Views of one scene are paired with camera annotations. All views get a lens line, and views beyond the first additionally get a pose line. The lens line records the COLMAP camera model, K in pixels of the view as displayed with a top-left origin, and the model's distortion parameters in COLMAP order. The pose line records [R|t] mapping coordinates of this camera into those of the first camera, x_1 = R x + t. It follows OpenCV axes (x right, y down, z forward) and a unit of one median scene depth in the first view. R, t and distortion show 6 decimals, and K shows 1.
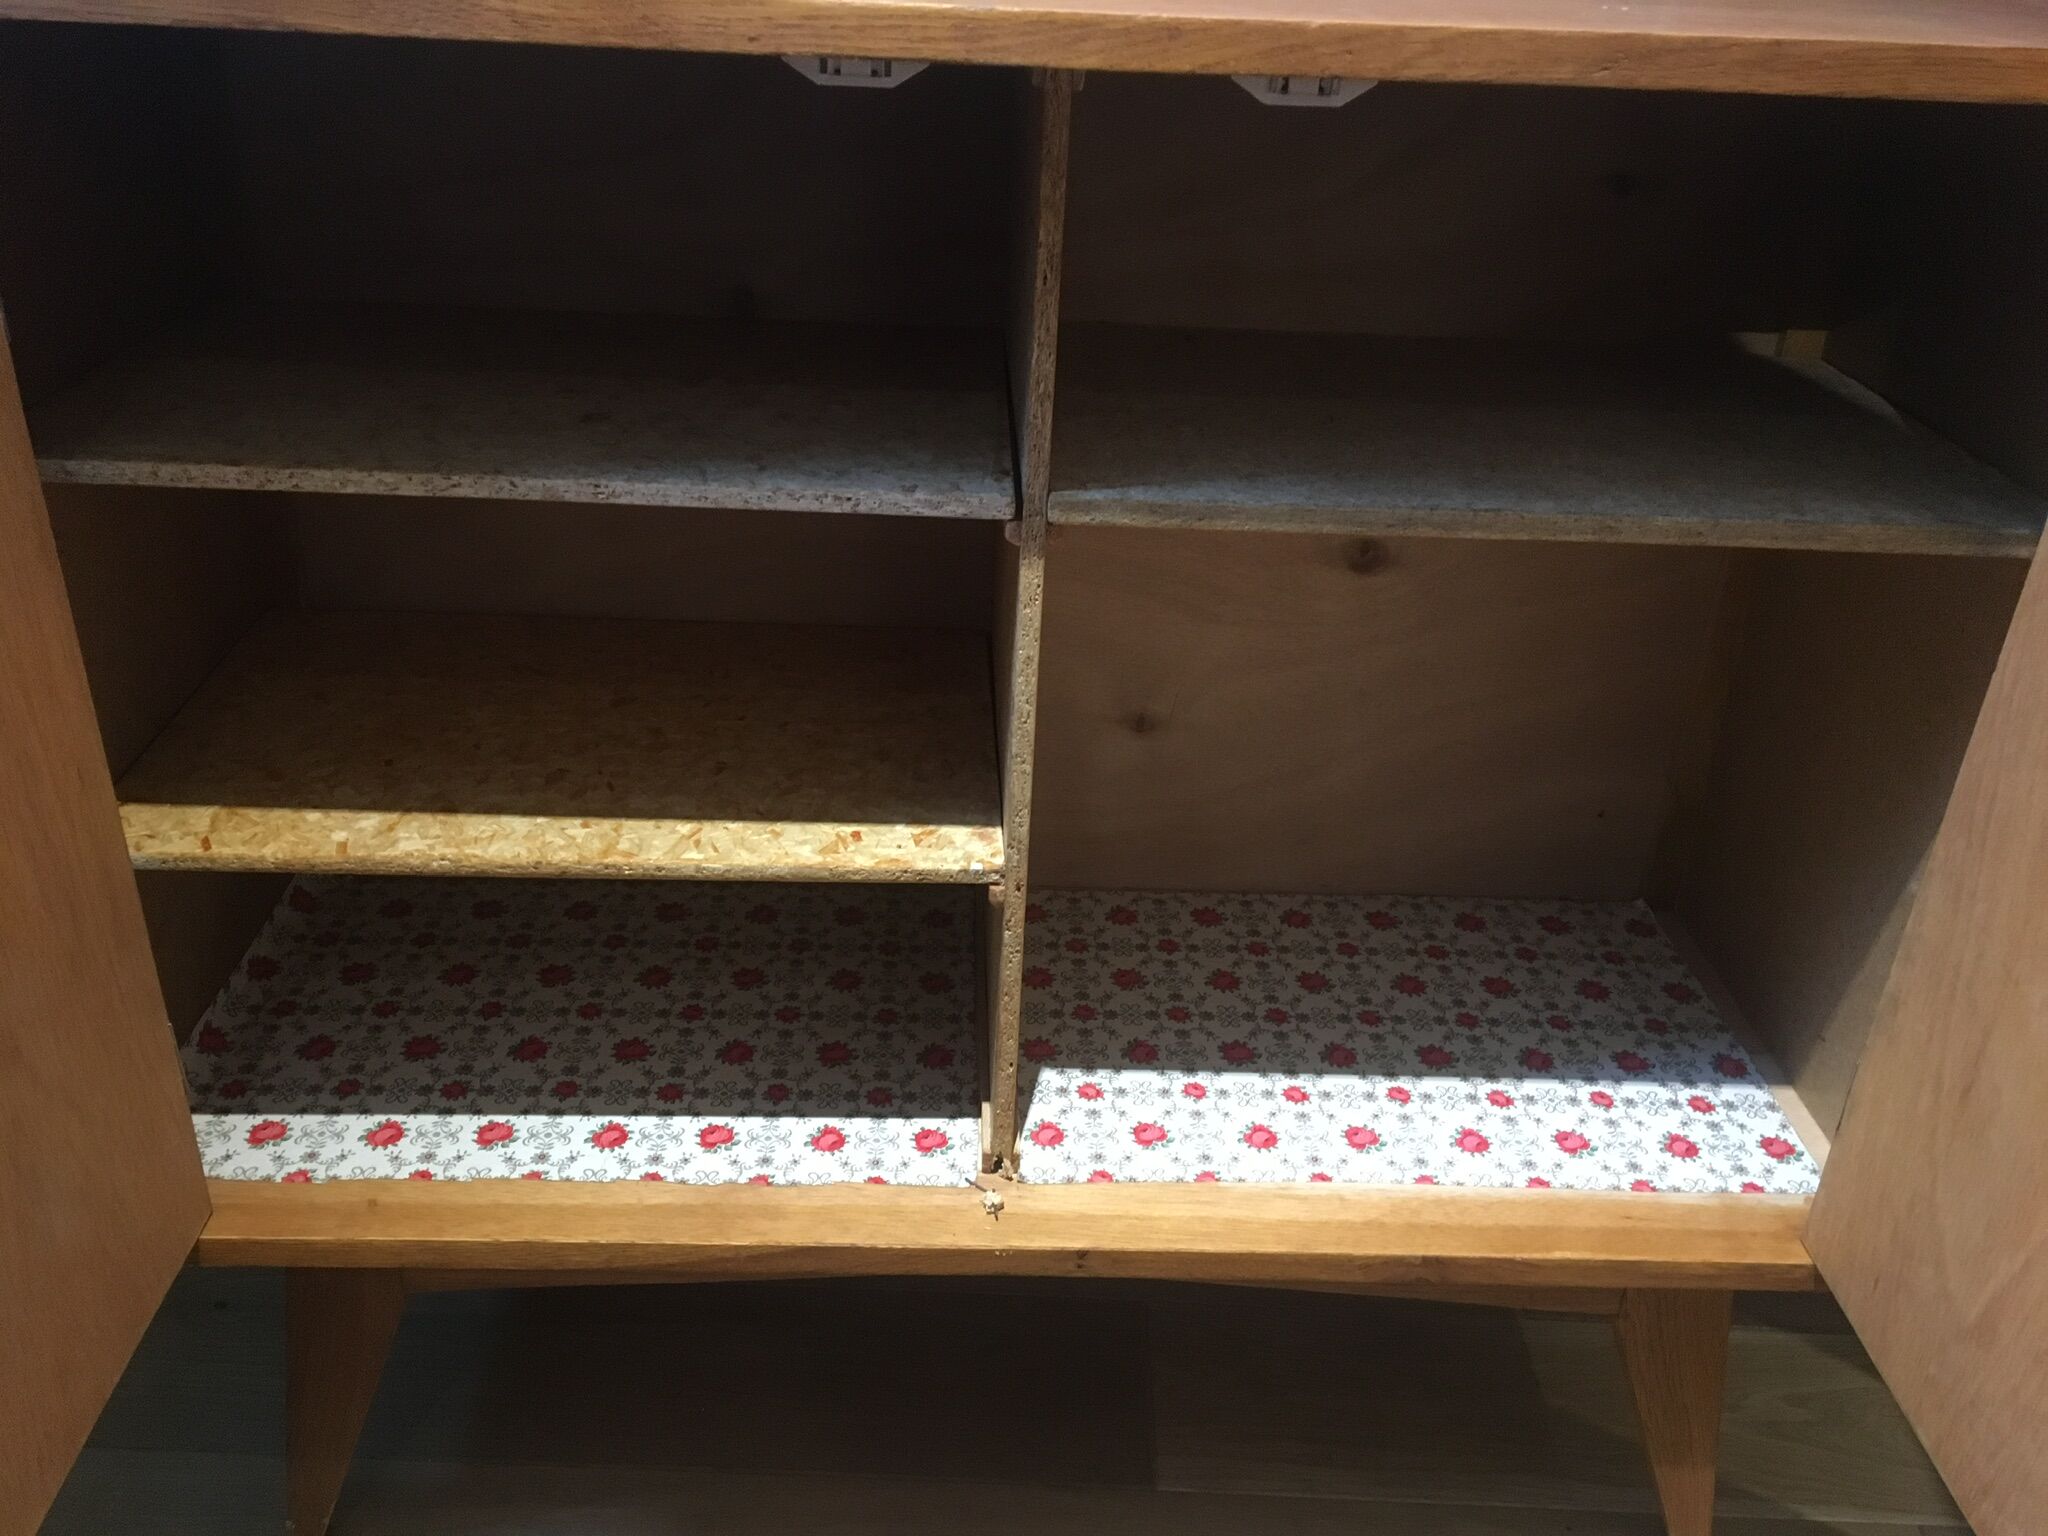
lens RADIAL K [[1719.1, 0, 1002.9], [0, 1719.1, 771.8], [0, 0, 1]] dist [0.040928, -0.054648]
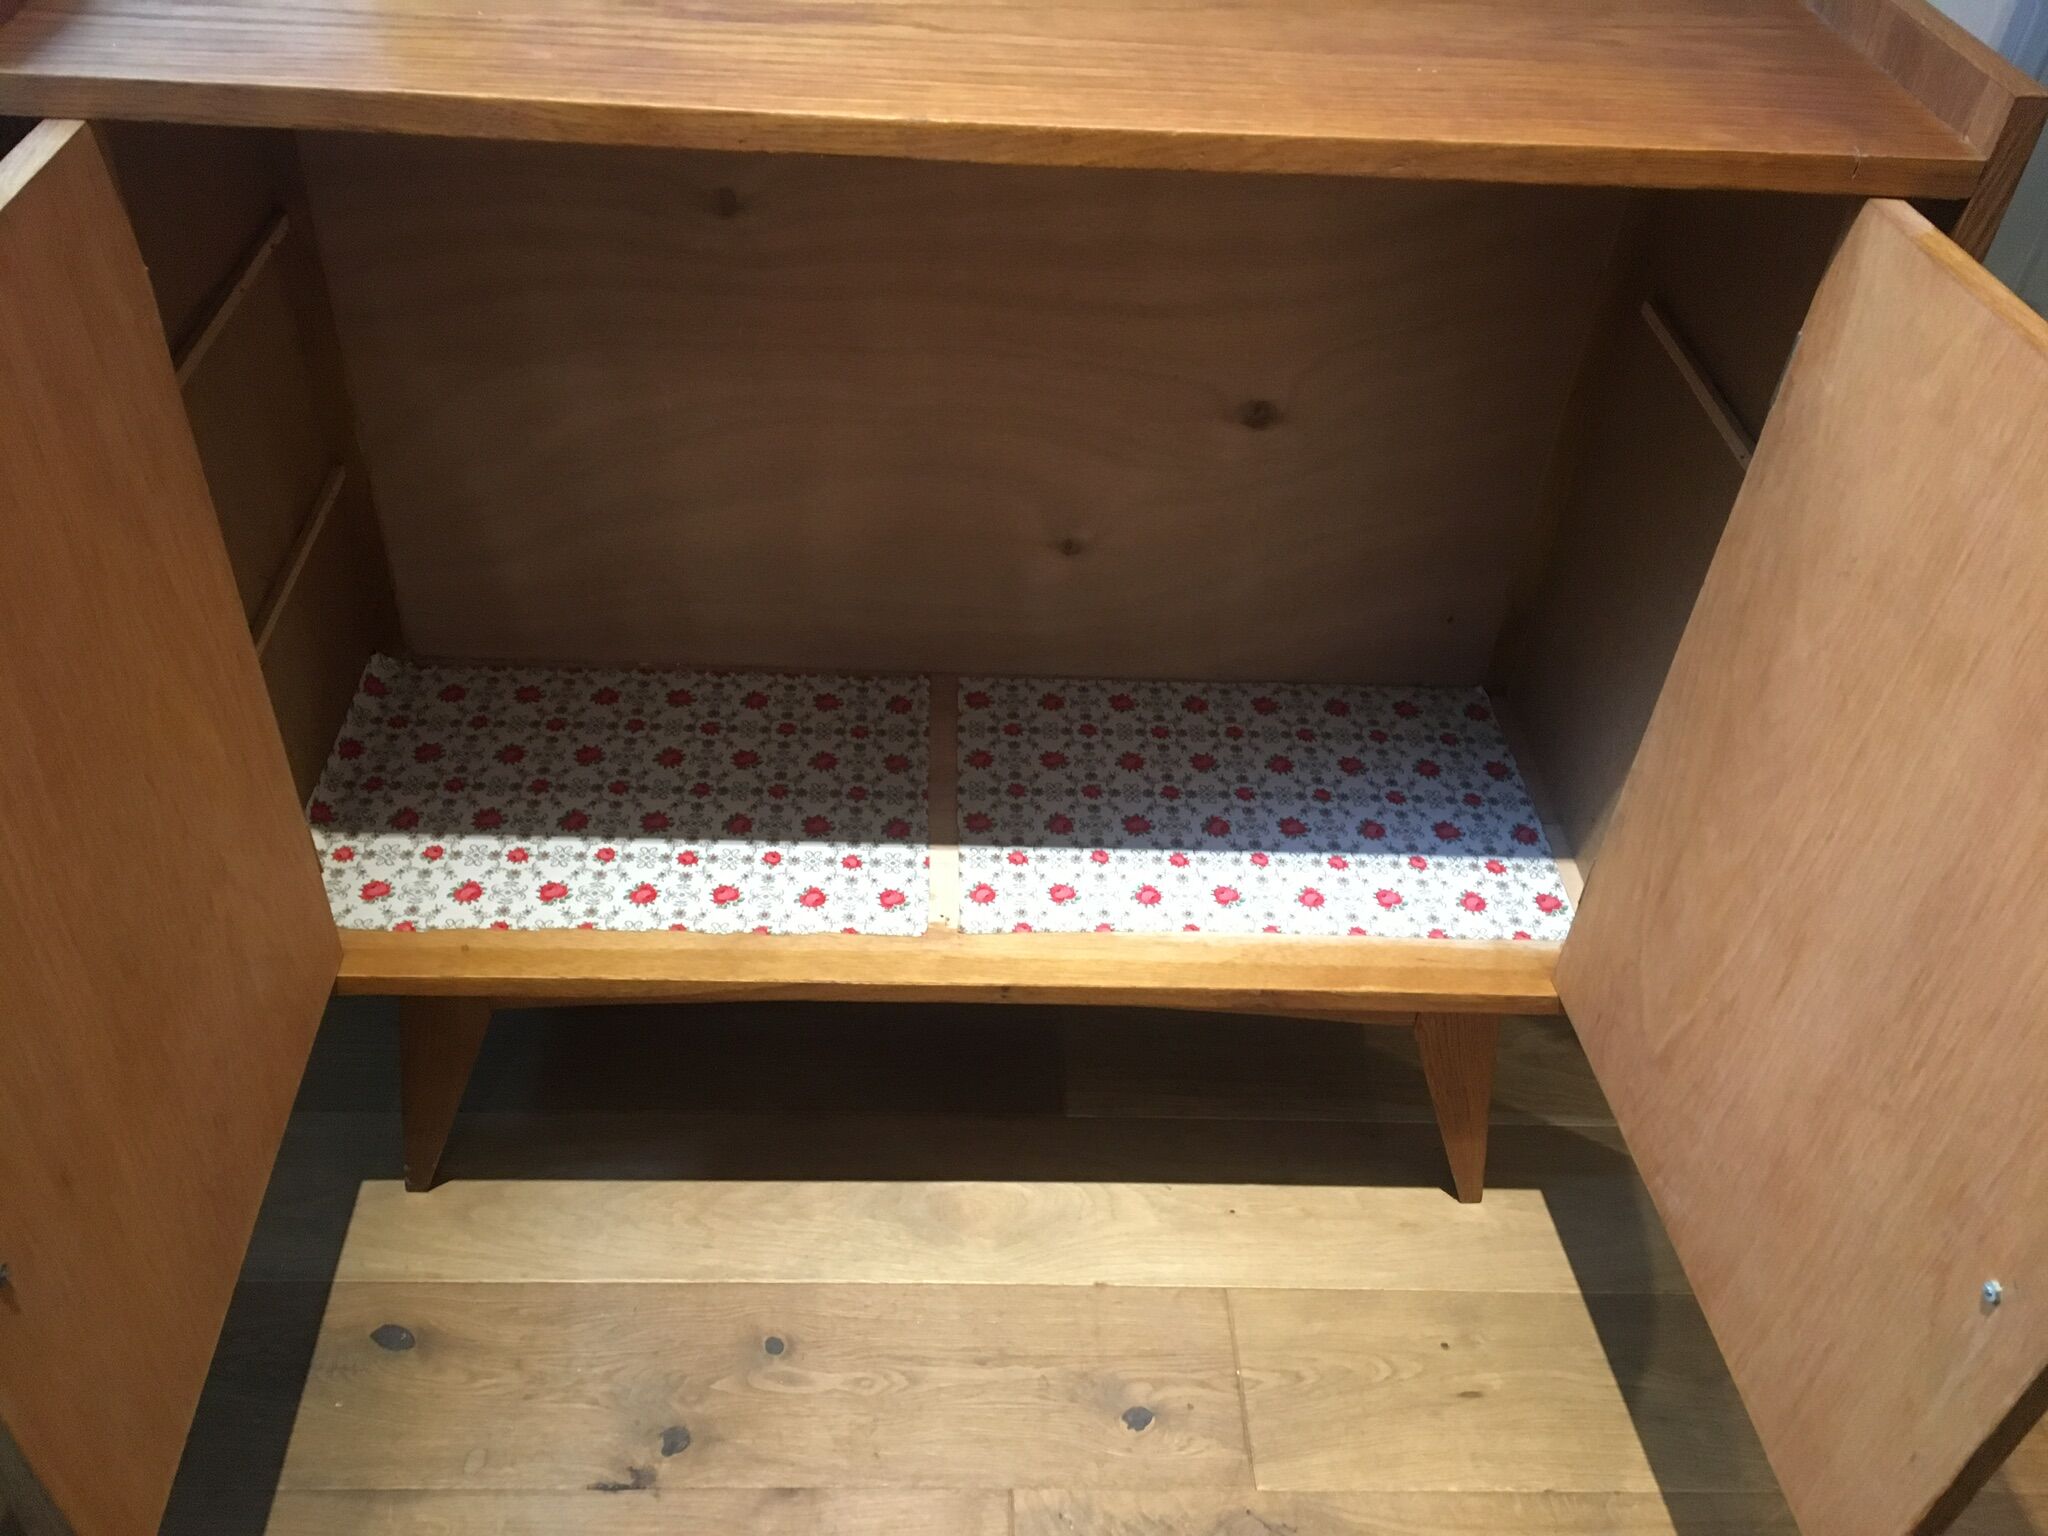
lens RADIAL K [[1719.1, 0, 1011.7], [0, 1719.1, 789.9], [0, 0, 1]] dist [0.040928, -0.054648]
pose [[0.999816, 0.006756, 0.017944, 0.024445], [-0.010603, 0.974561, 0.223873, -0.157648], [-0.015975, -0.224022, 0.974453, -0.244130]]
